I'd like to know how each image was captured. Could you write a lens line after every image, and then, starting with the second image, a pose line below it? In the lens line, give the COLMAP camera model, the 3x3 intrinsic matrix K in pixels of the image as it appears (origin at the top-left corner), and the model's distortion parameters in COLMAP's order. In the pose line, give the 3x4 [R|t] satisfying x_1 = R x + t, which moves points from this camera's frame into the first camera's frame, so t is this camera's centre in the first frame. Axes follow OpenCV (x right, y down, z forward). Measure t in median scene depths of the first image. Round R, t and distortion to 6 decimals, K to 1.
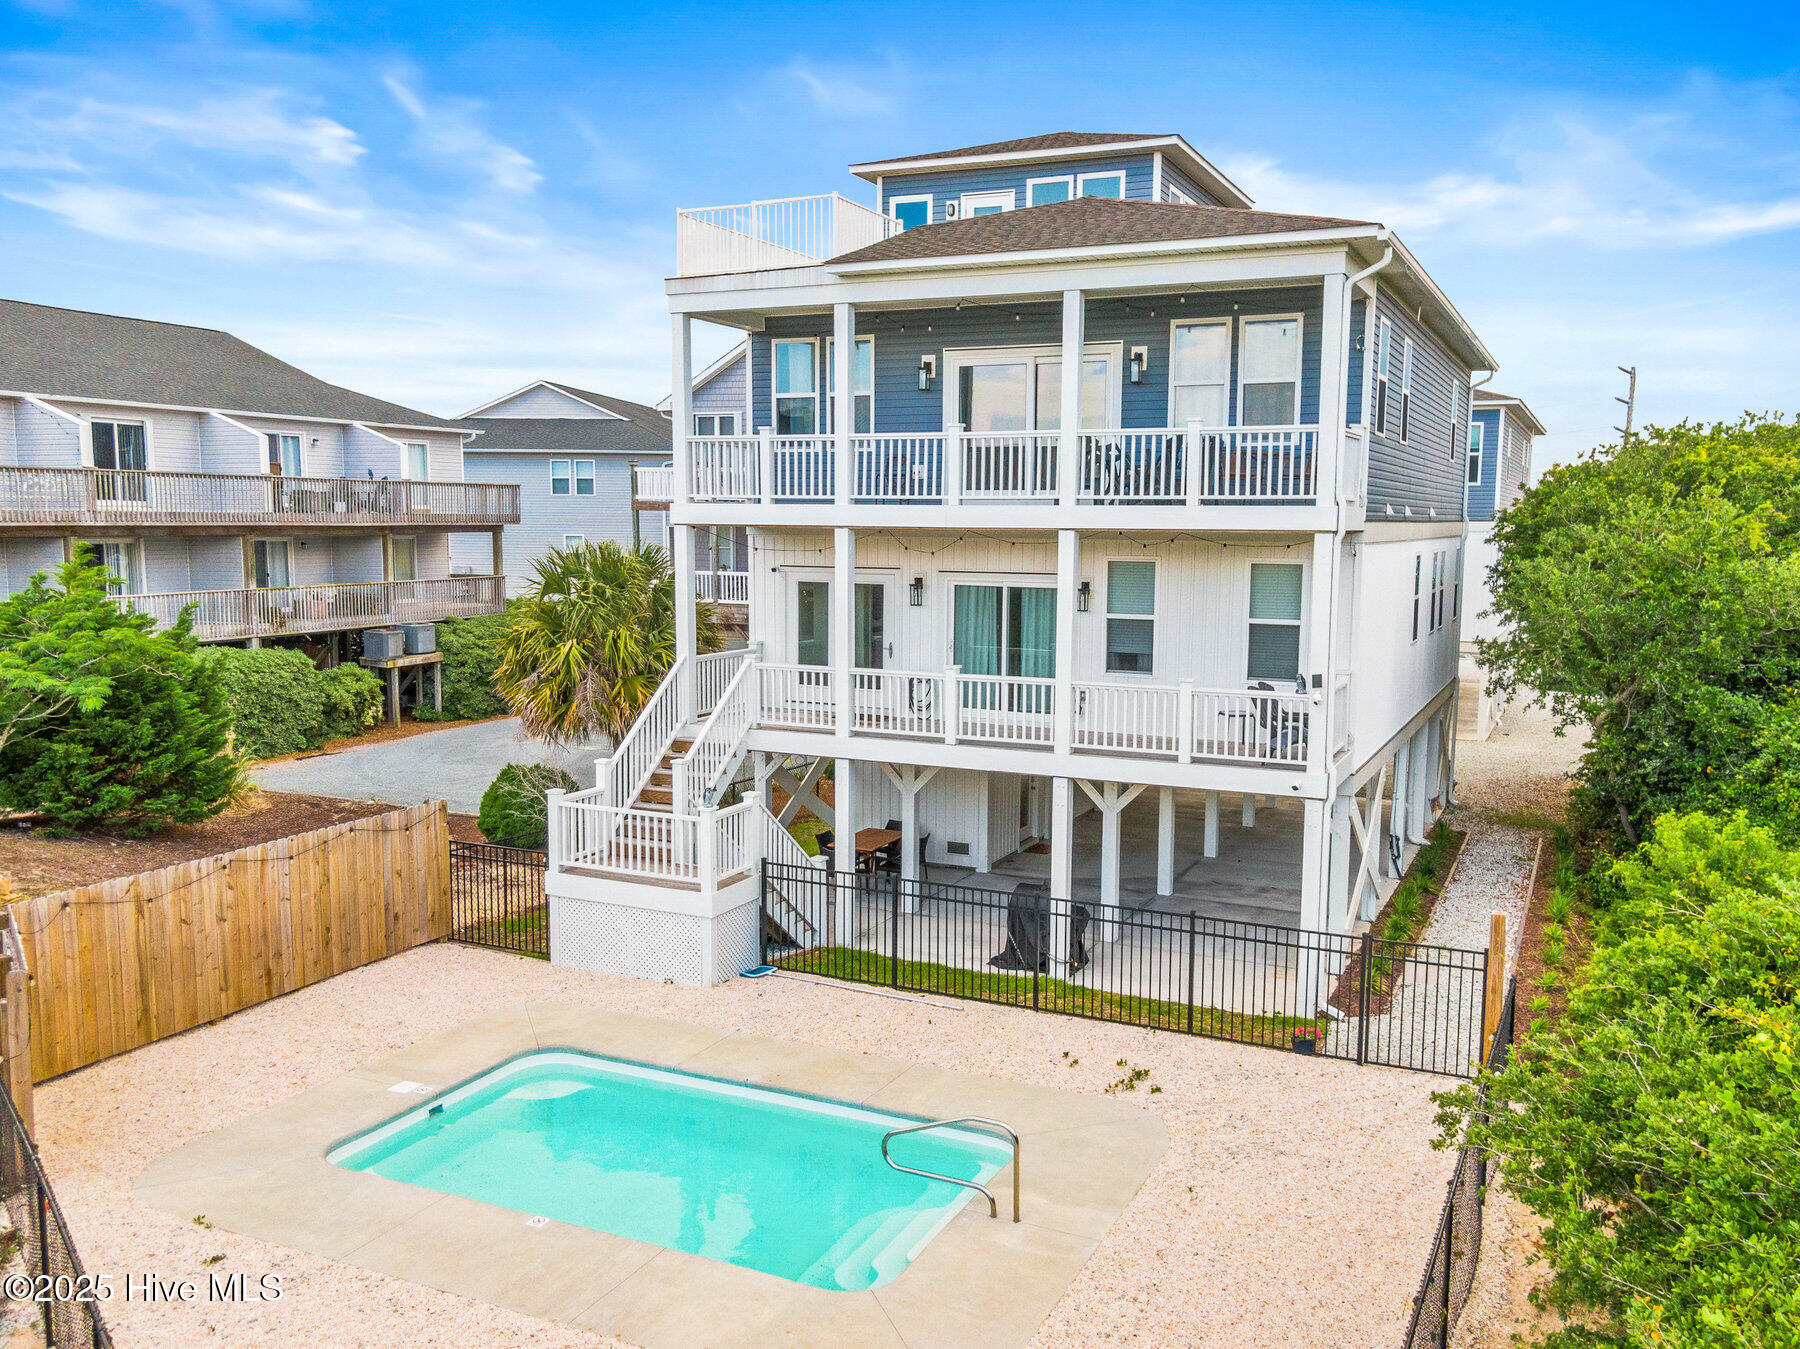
lens RADIAL K [[1482.7, 0, 900.0], [0, 1482.7, 674.5], [0, 0, 1]] dist [0.024016, -0.005165]
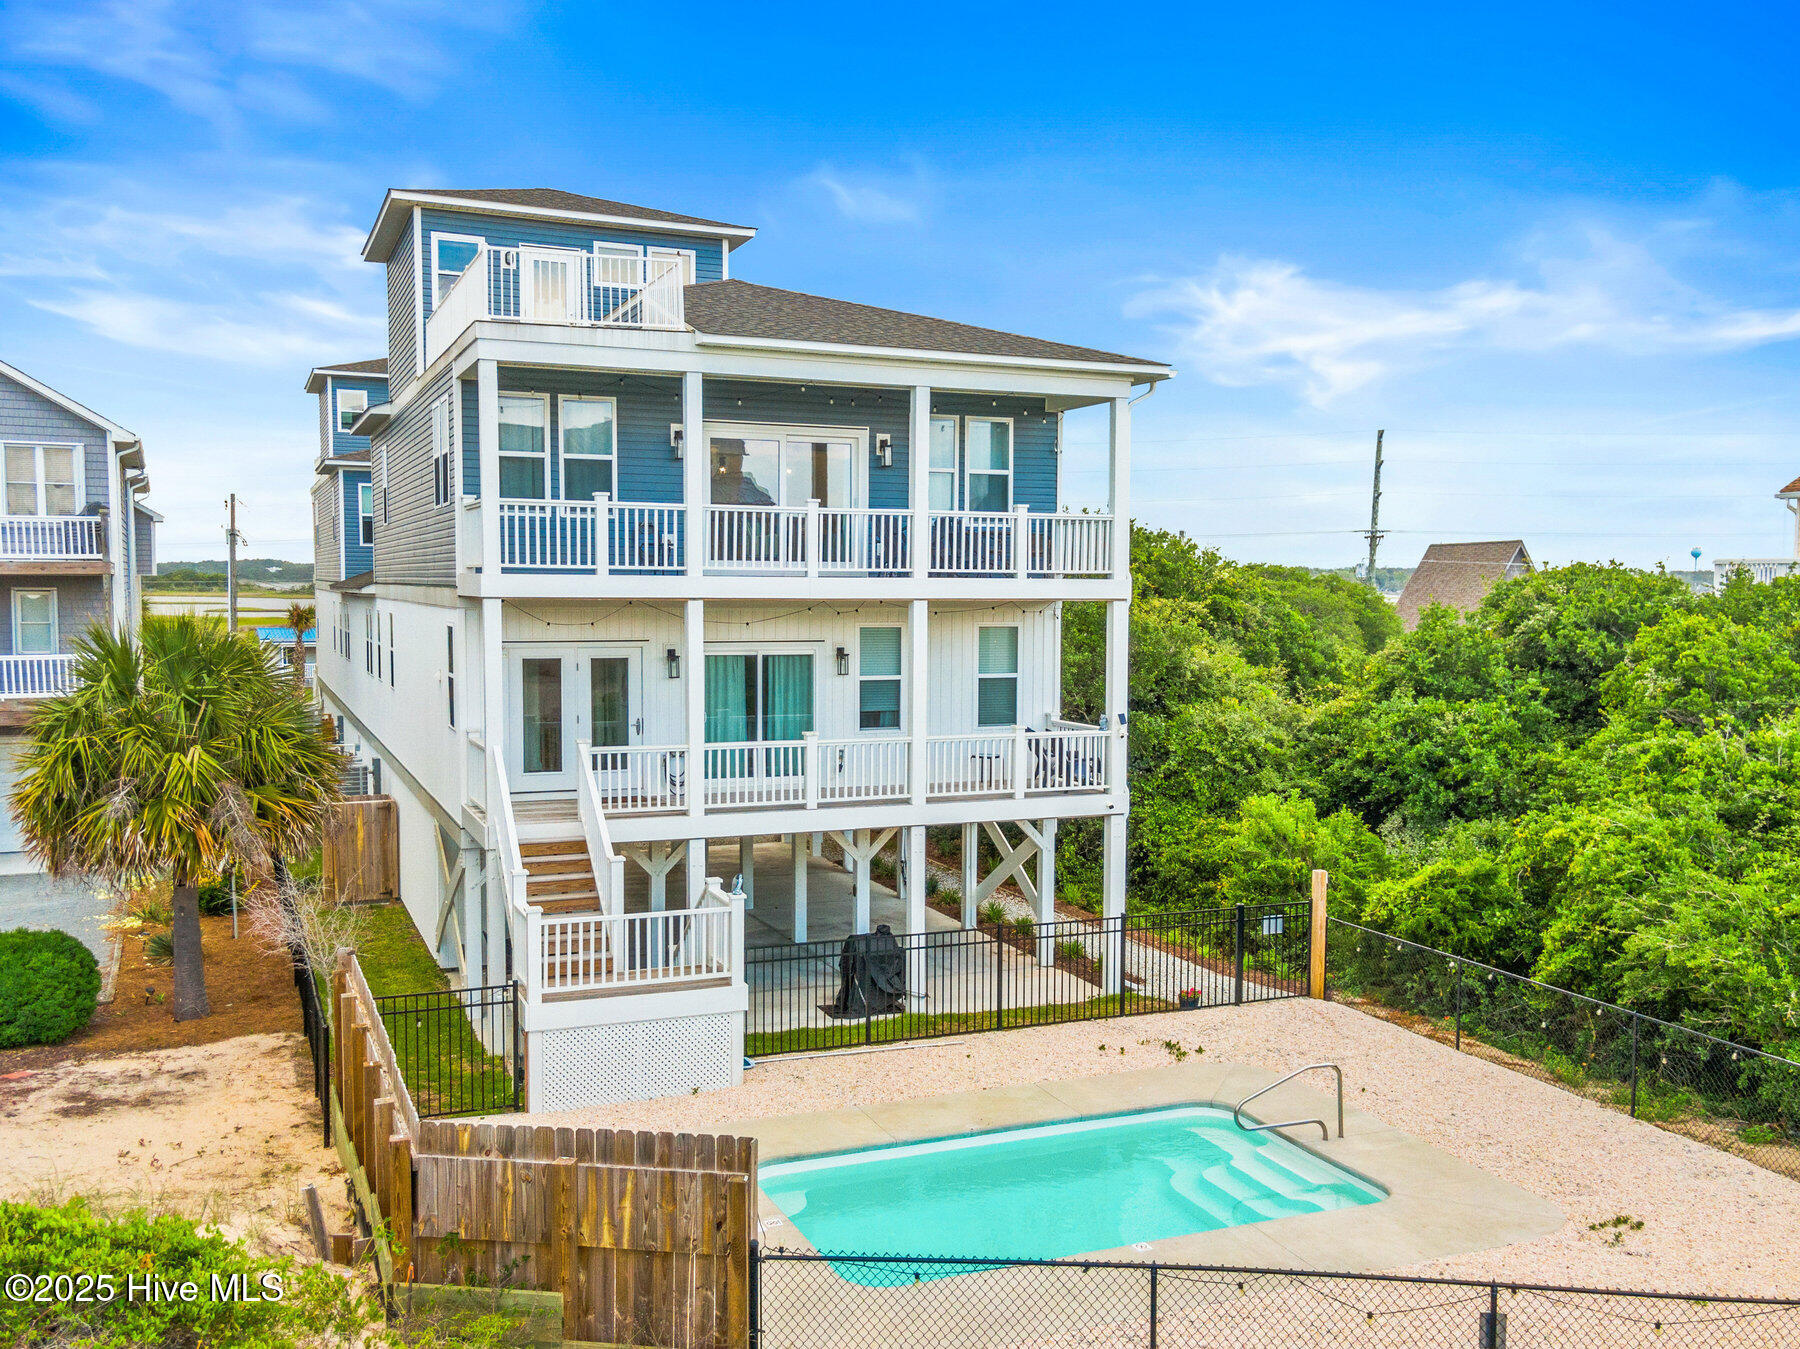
lens RADIAL K [[1630.0, 0, 900.0], [0, 1630.0, 674.5], [0, 0, 1]] dist [0.035837, 0.010275]
pose [[0.667594, -0.045215, 0.743151, -0.742815], [0.078152, 0.996896, -0.009553, -0.029470], [-0.740412, 0.064456, 0.669055, 0.188945]]
